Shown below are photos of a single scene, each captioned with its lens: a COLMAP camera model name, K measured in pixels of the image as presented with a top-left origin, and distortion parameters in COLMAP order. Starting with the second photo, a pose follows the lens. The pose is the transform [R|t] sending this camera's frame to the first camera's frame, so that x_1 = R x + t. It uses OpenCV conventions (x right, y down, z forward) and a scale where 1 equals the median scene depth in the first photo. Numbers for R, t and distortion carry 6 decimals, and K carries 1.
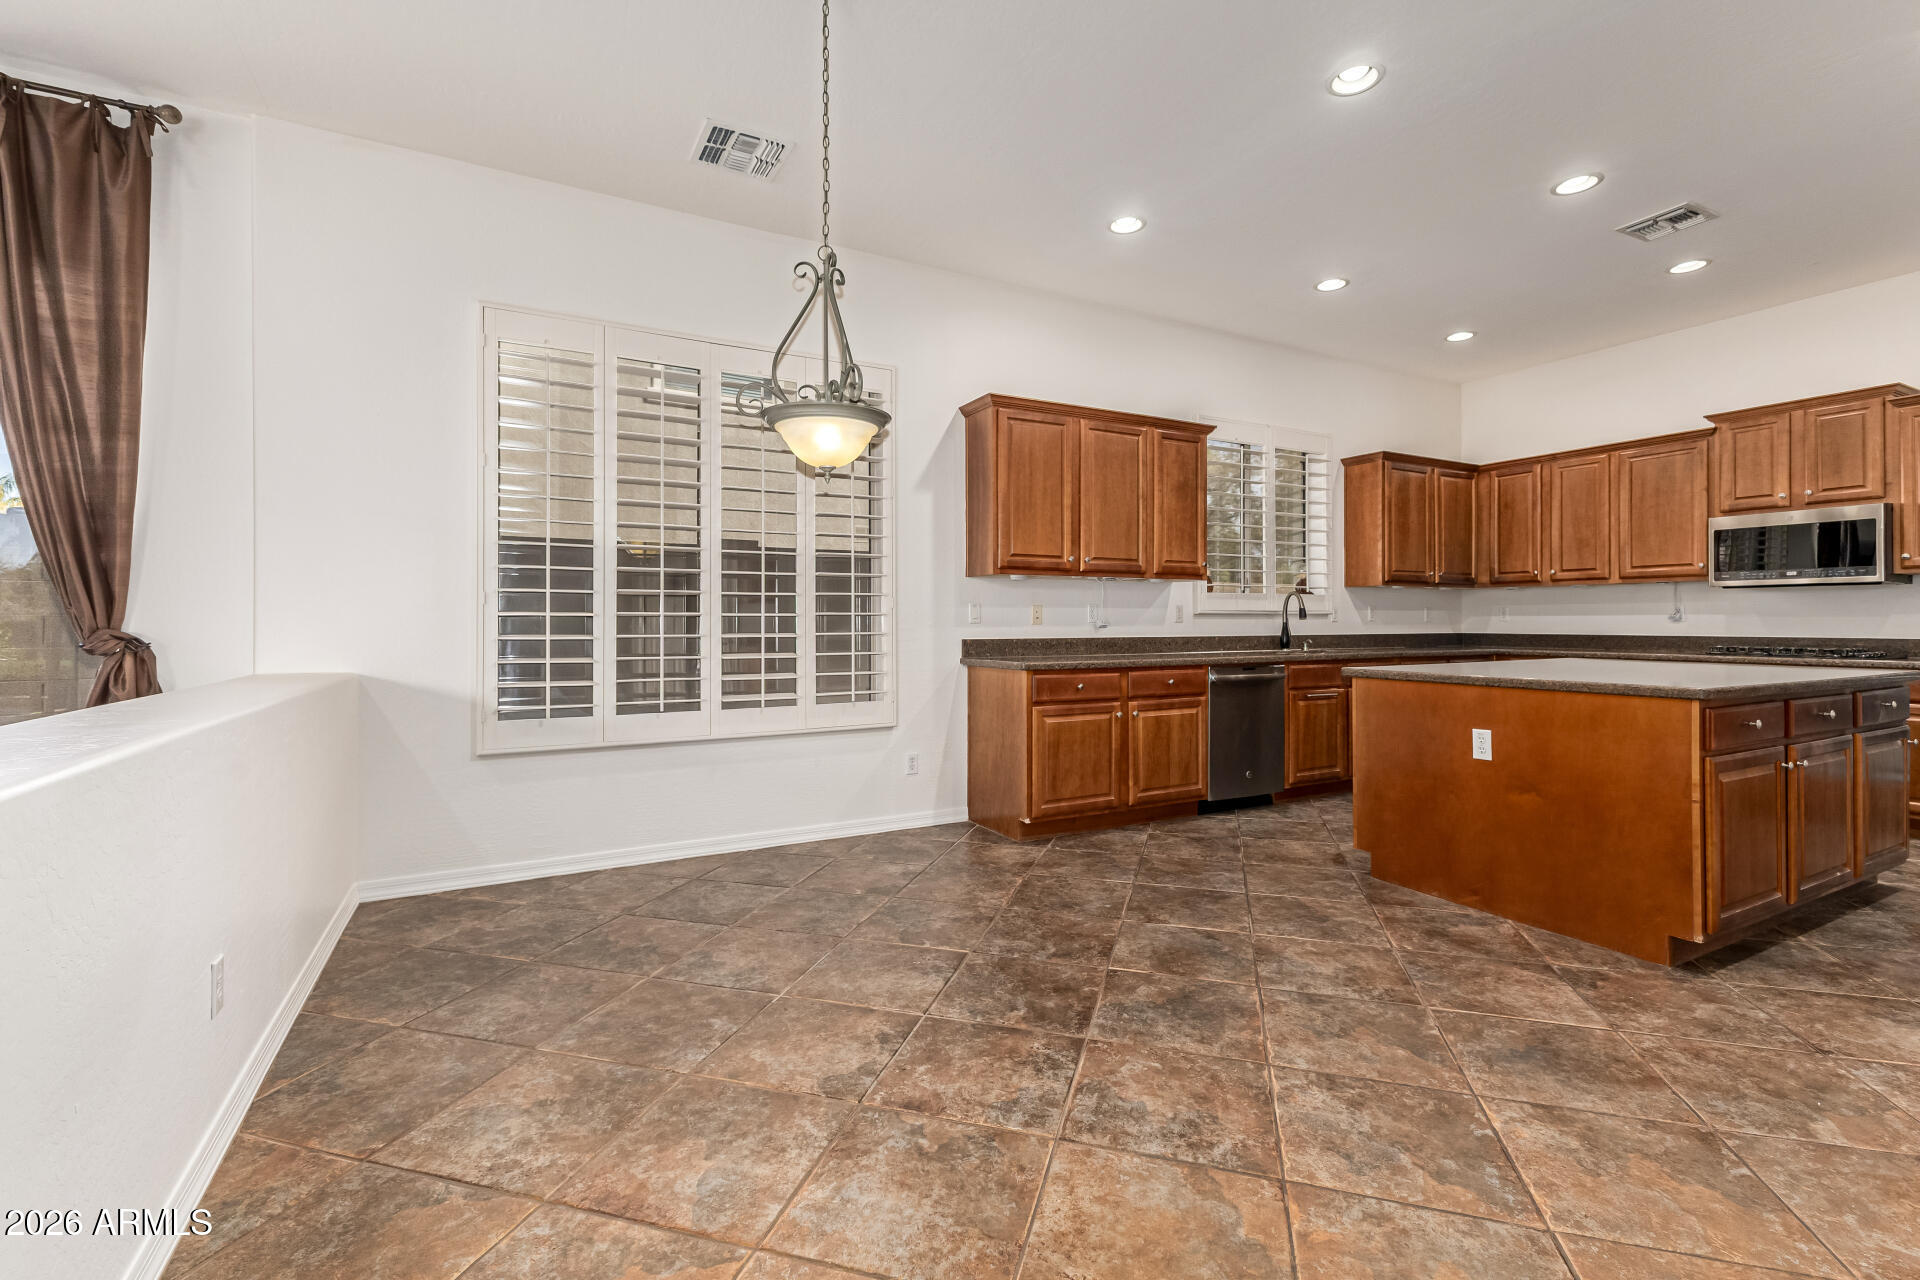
lens RADIAL K [[829.5, 0, 956.9], [0, 829.5, 622.8], [0, 0, 1]] dist [0.007844, -0.000083]
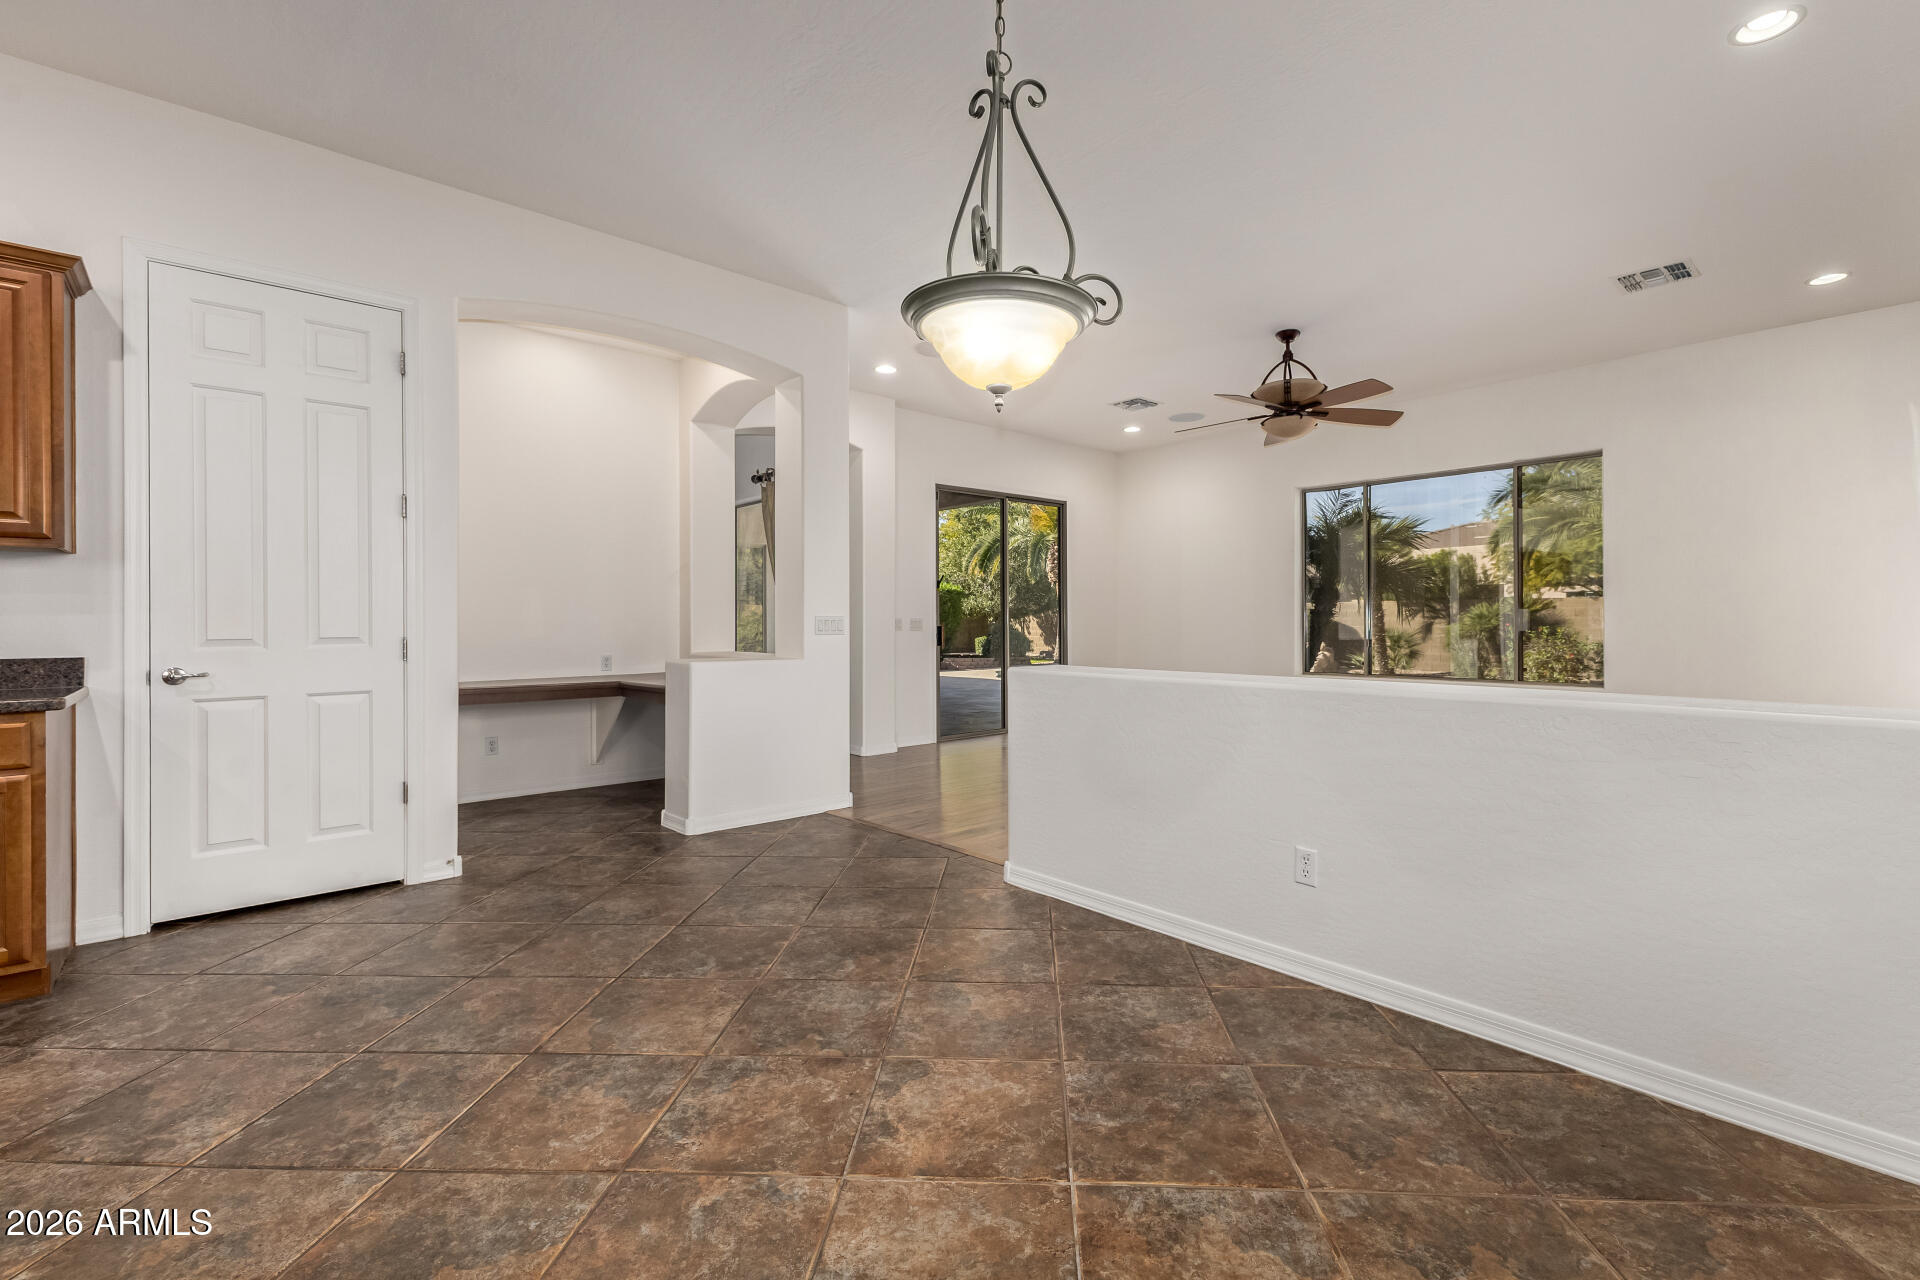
lens RADIAL K [[829.5, 0, 956.9], [0, 829.5, 622.8], [0, 0, 1]] dist [0.007844, -0.000083]
pose [[-0.976143, 0.006520, -0.217032, 0.021801], [0.005837, 0.999976, 0.003784, 0.000513], [0.217051, 0.002427, -0.976157, 2.055838]]
